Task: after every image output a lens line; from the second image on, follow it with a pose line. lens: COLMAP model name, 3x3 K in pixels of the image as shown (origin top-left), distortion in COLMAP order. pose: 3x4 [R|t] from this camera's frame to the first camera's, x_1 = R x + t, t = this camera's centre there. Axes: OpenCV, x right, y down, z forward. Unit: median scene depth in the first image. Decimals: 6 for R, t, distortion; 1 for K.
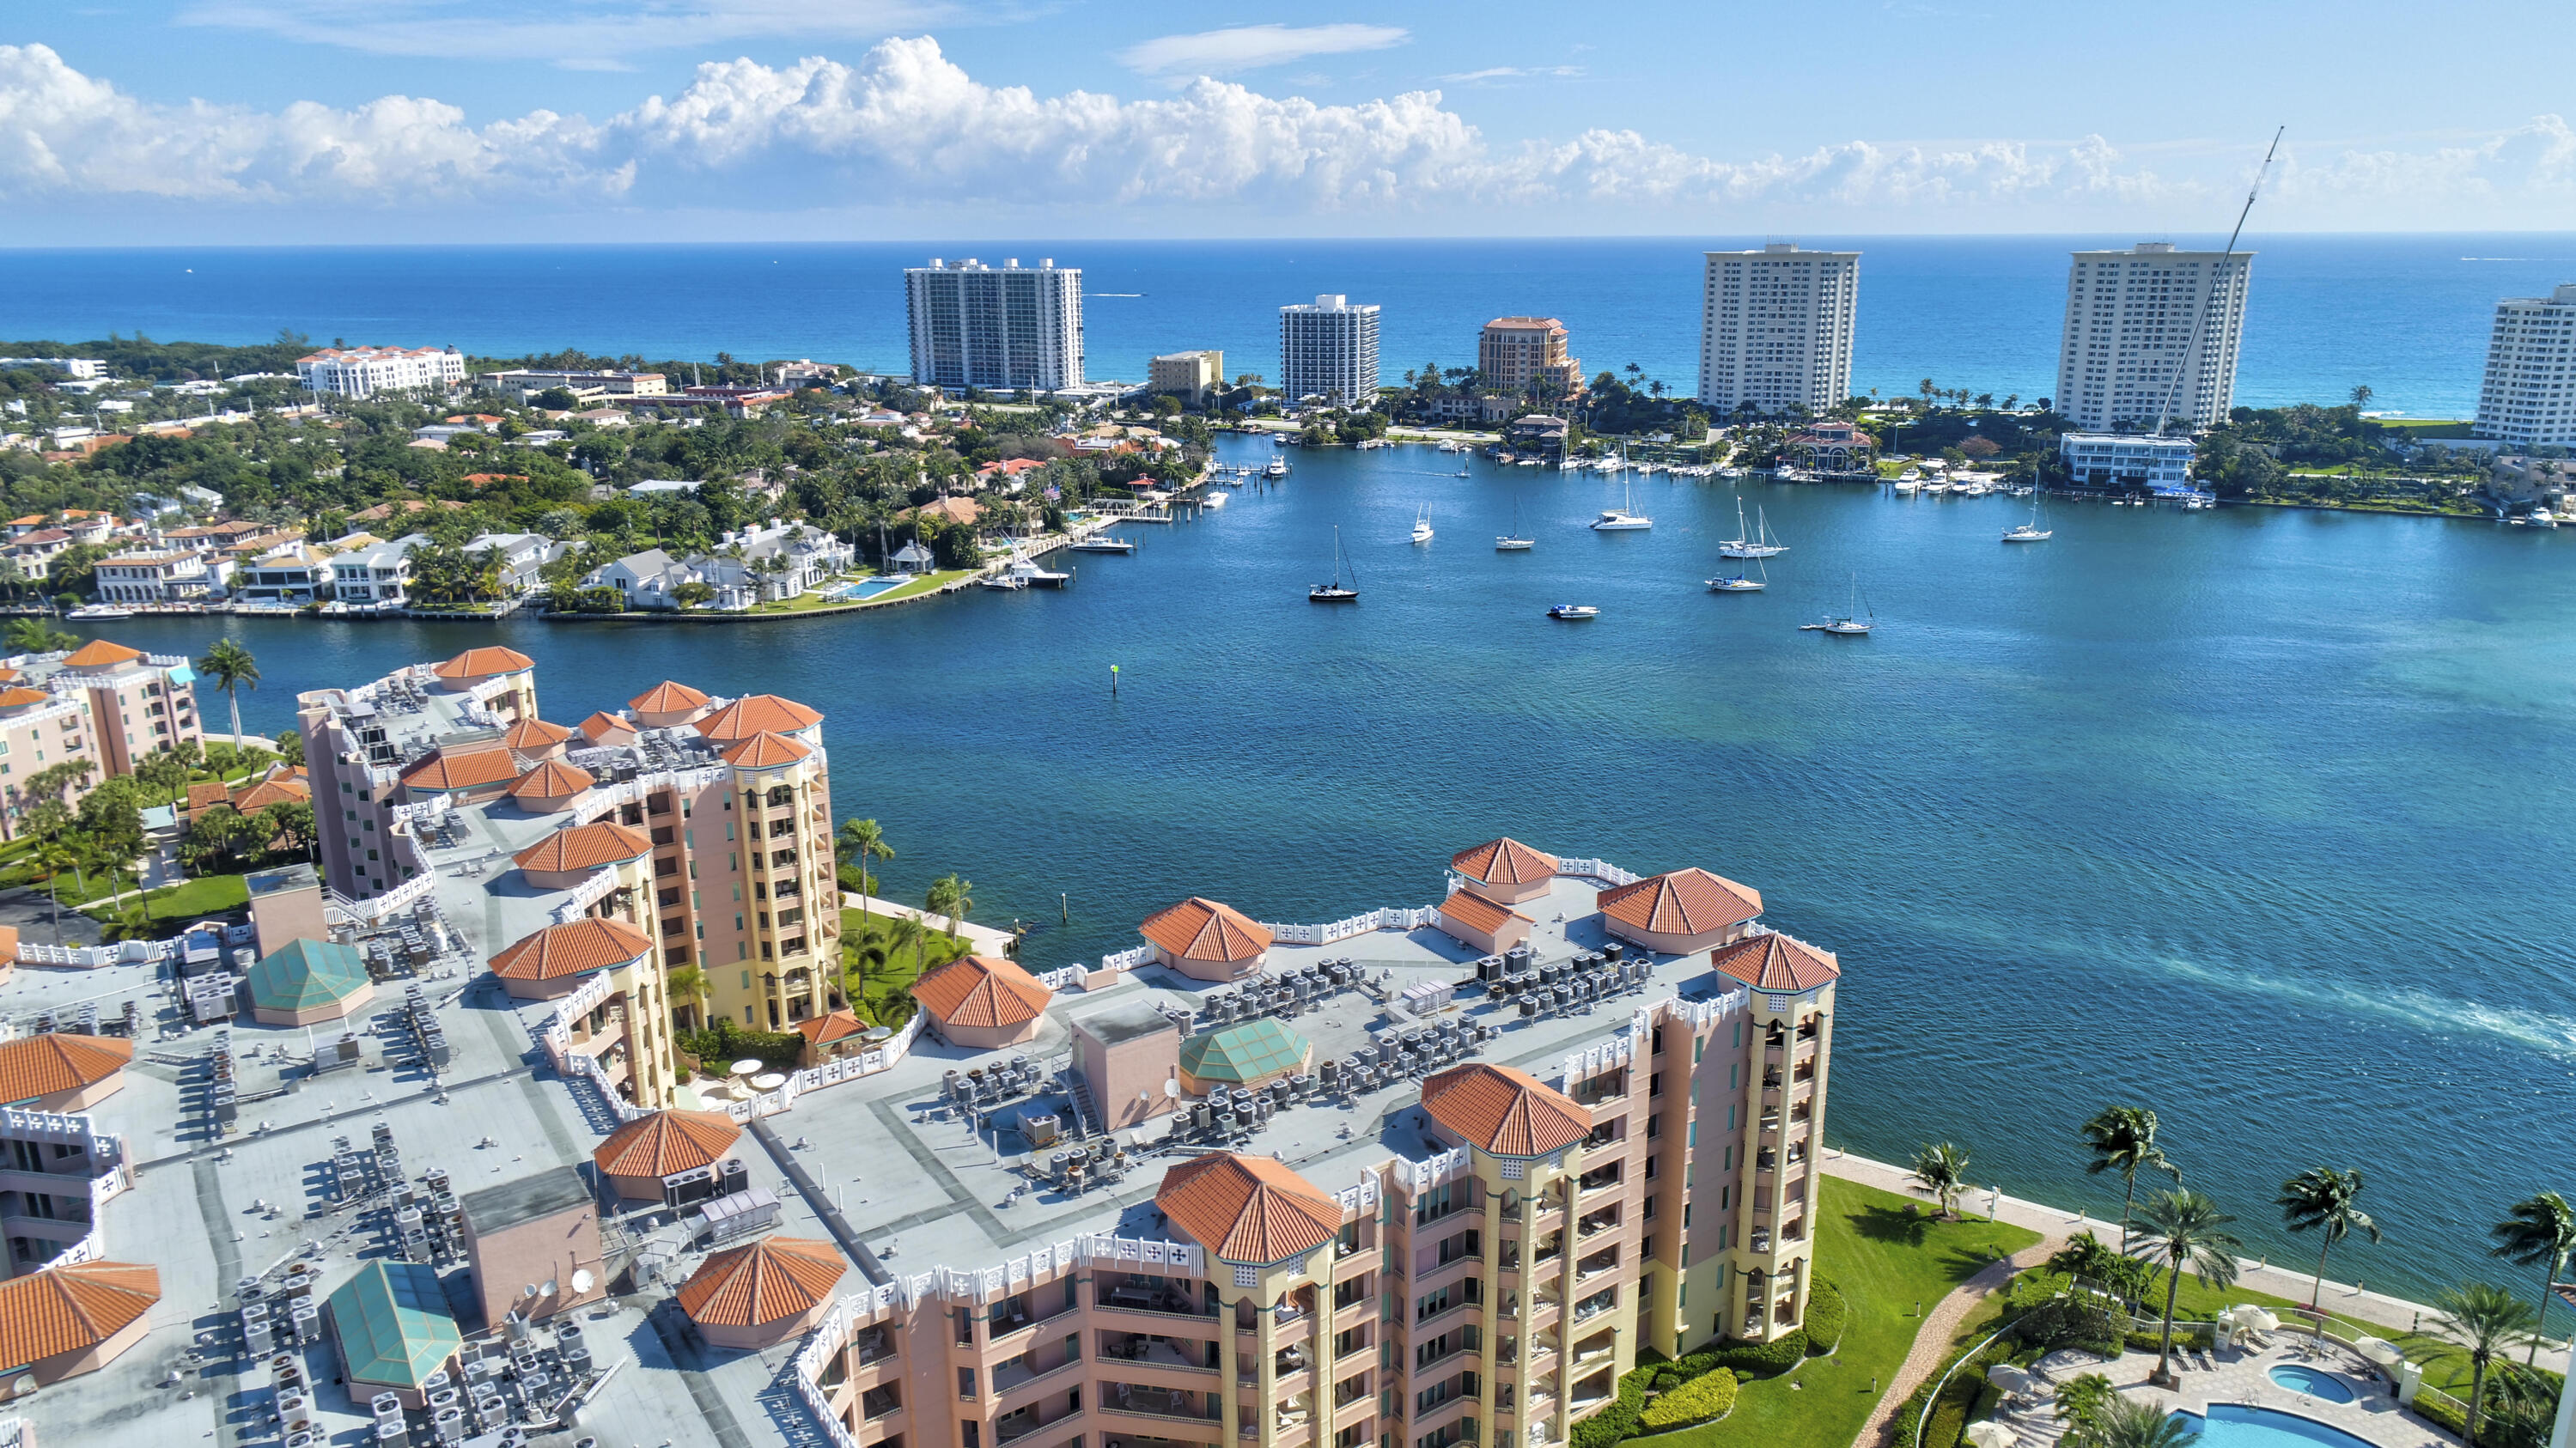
lens RADIAL K [[1741.5, 0, 1288.0], [0, 1741.5, 724.0], [0, 0, 1]] dist [0.007546, -0.003844]
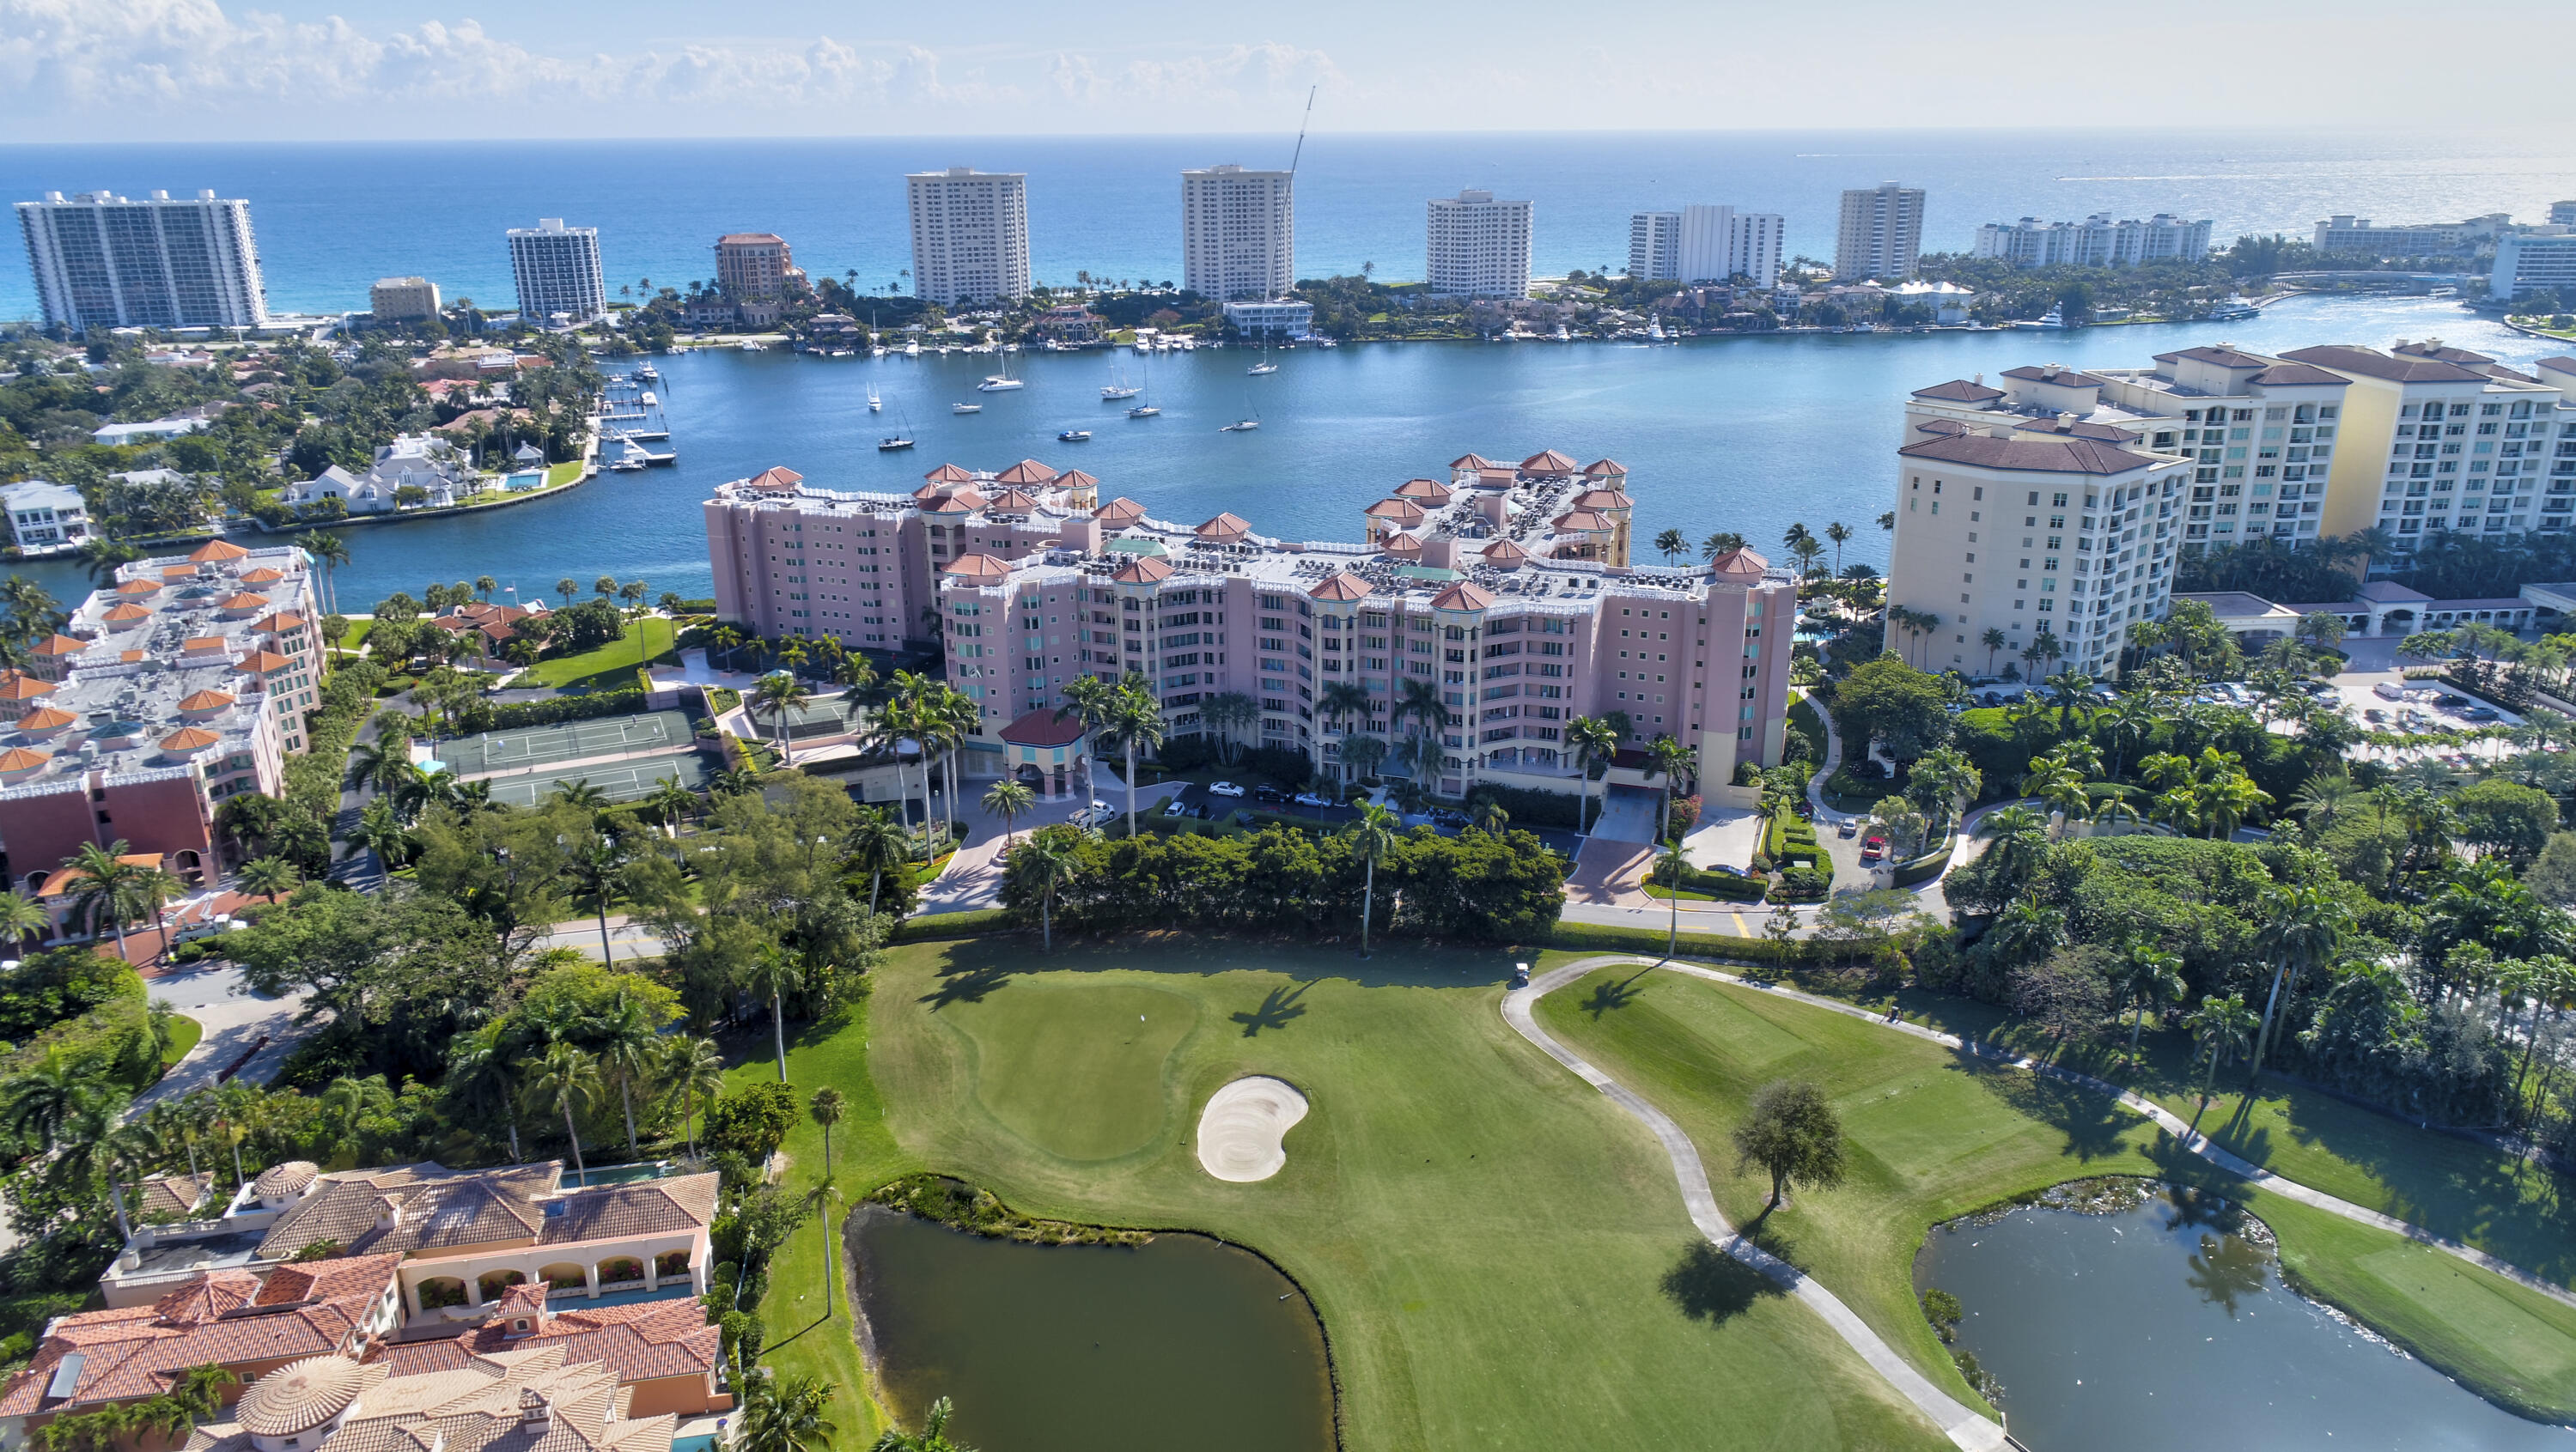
lens RADIAL K [[1741.3, 0, 1288.0], [0, 1741.3, 726.0], [0, 0, 1]] dist [0.007546, -0.003844]
pose [[0.812817, -0.190905, 0.550349, -0.328313], [0.161927, 0.981585, 0.101341, 0.033427], [-0.559561, 0.006745, 0.828762, -0.187862]]
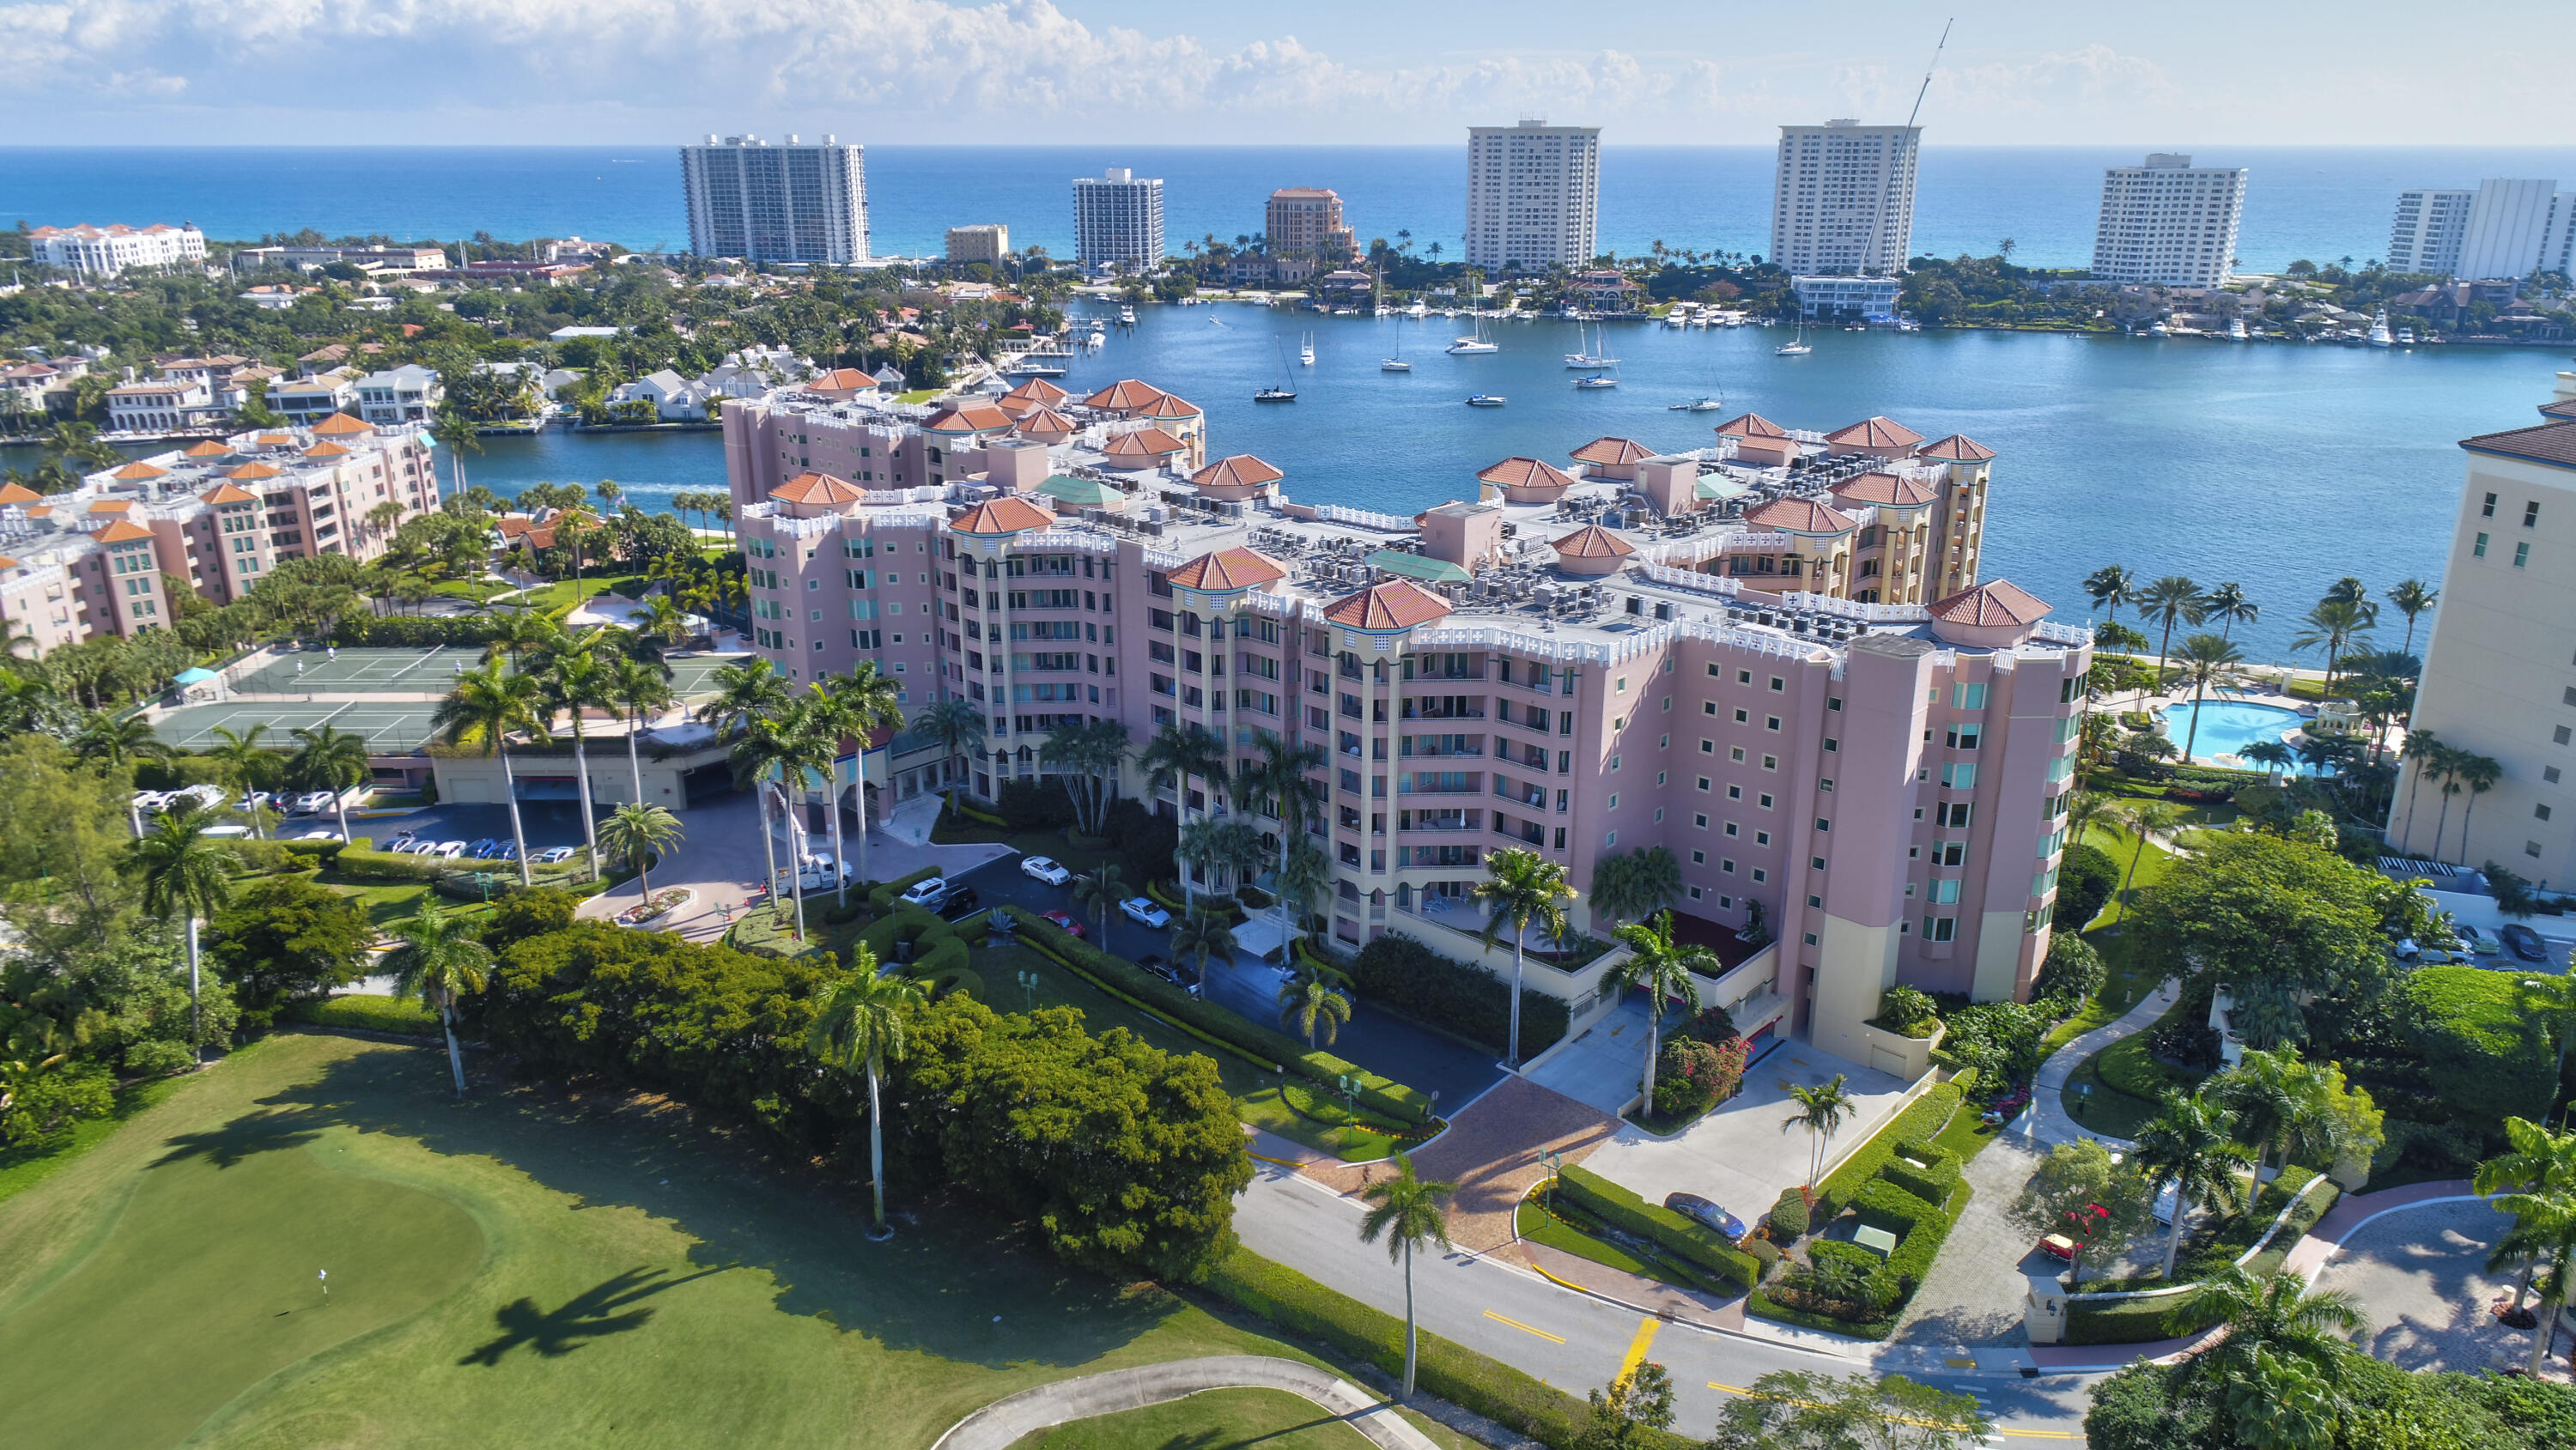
lens RADIAL K [[1741.4, 0, 1288.0], [0, 1741.4, 725.0], [0, 0, 1]] dist [0.007546, -0.003844]
pose [[0.978134, -0.060813, 0.198886, -0.135577], [0.051183, 0.997271, 0.053212, 0.053442], [-0.201579, -0.041869, 0.978577, -0.101223]]
